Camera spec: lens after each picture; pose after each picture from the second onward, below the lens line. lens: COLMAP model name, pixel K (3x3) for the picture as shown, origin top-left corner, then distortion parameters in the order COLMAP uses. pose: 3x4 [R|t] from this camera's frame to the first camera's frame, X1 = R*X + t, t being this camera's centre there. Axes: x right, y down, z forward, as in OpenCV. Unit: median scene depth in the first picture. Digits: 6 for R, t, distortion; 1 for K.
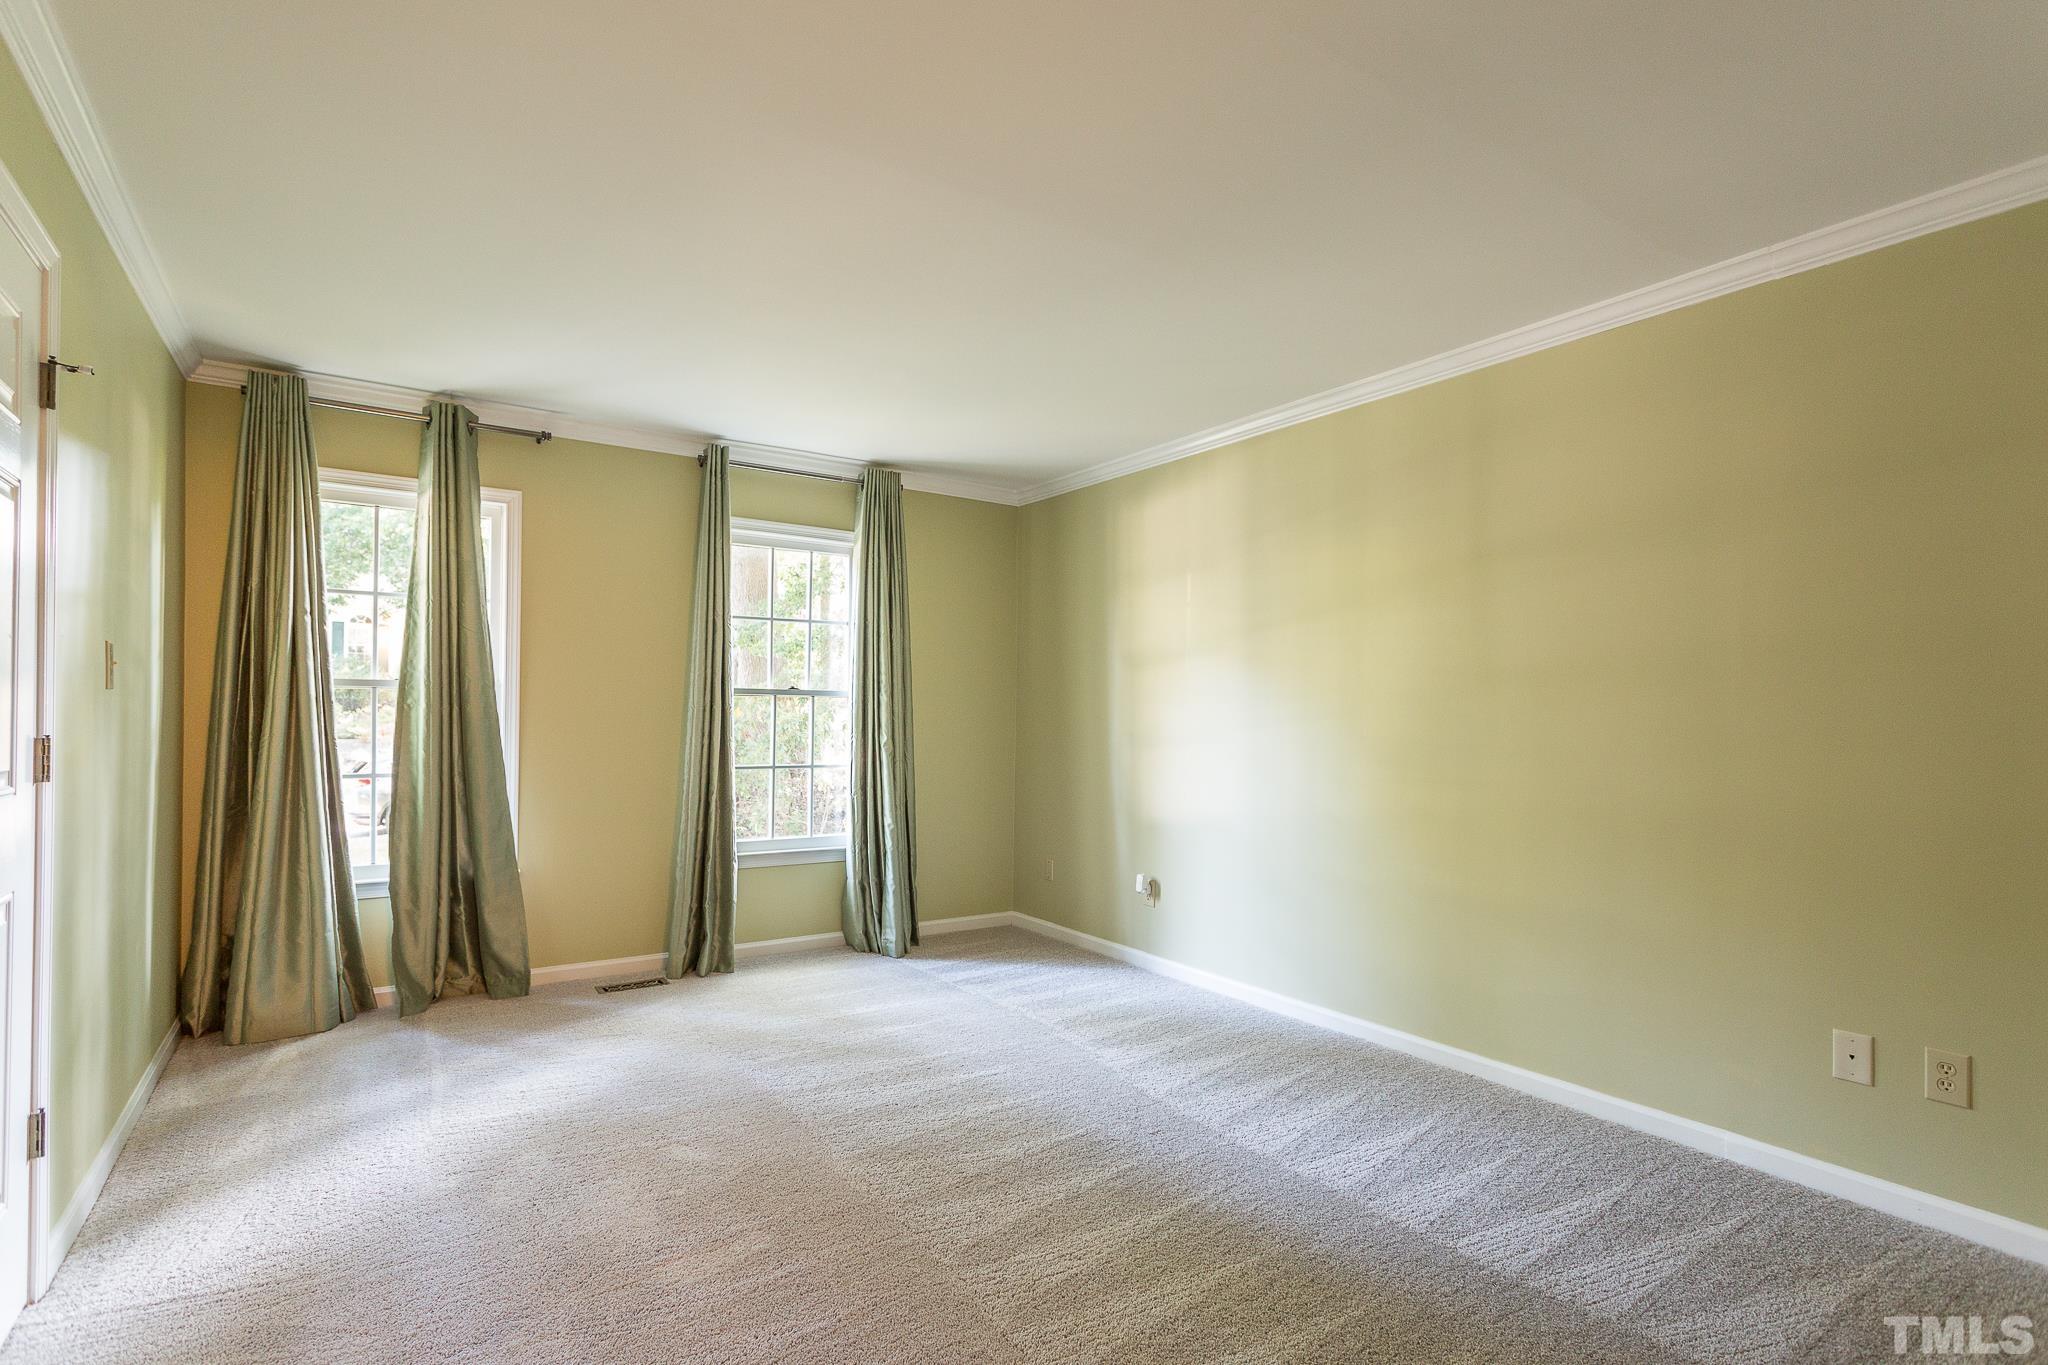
lens RADIAL K [[981.4, 0, 1024.0], [0, 981.4, 698.0], [0, 0, 1]] dist [-0.004171, -0.000851]
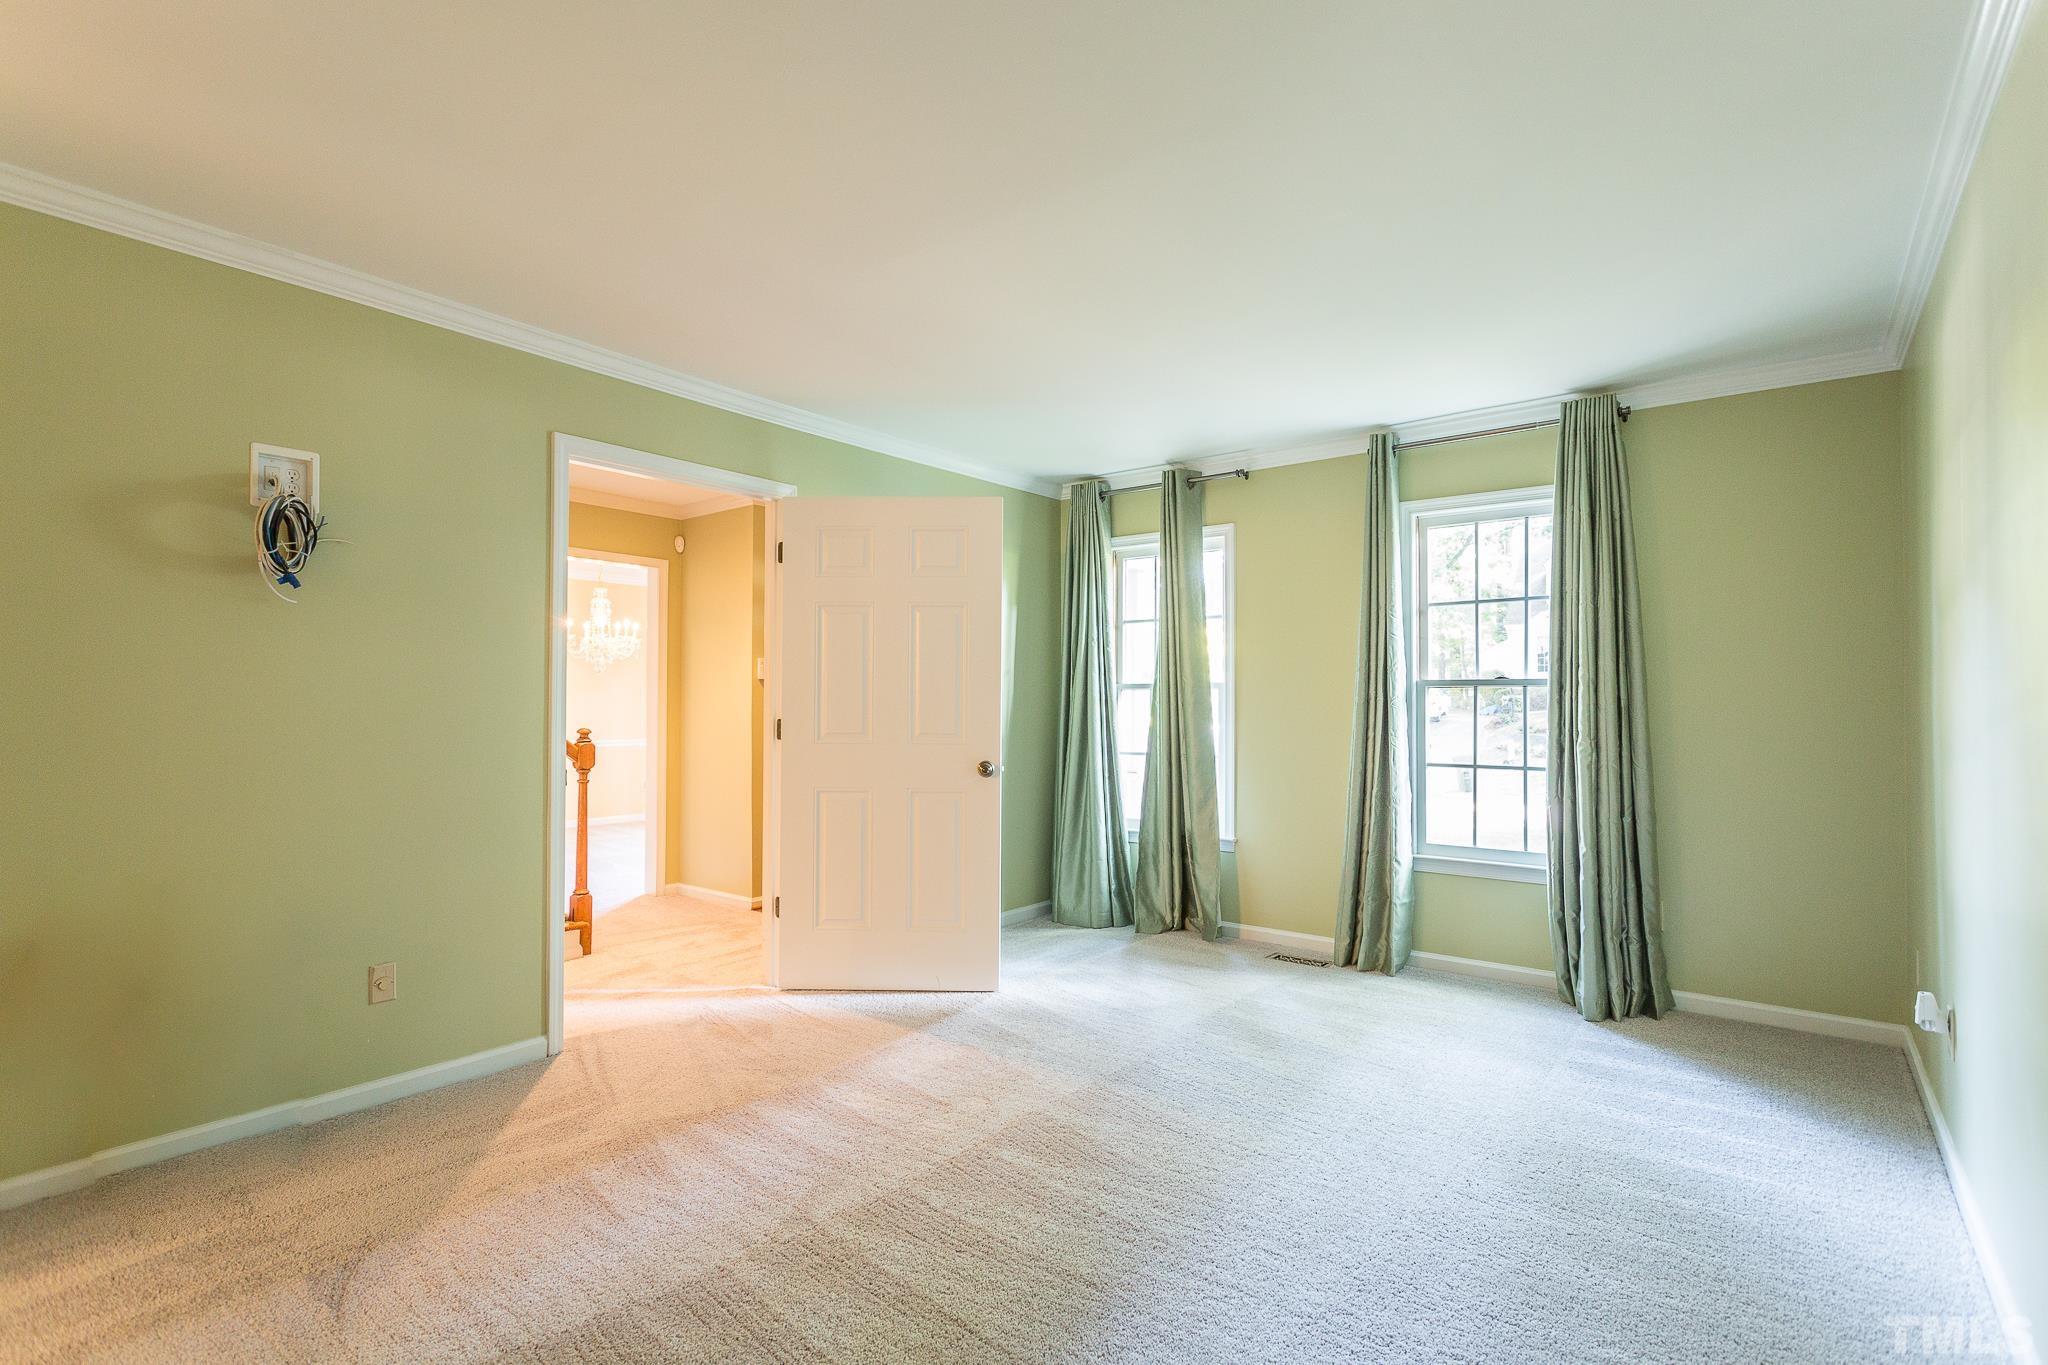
lens RADIAL K [[981.4, 0, 1027.2], [0, 981.4, 685.2], [0, 0, 1]] dist [-0.004171, -0.000851]
pose [[0.307178, -0.026883, -0.951272, 0.513684], [0.018683, 0.999579, -0.022216, 0.008797], [0.951469, -0.010948, 0.307551, 0.366728]]
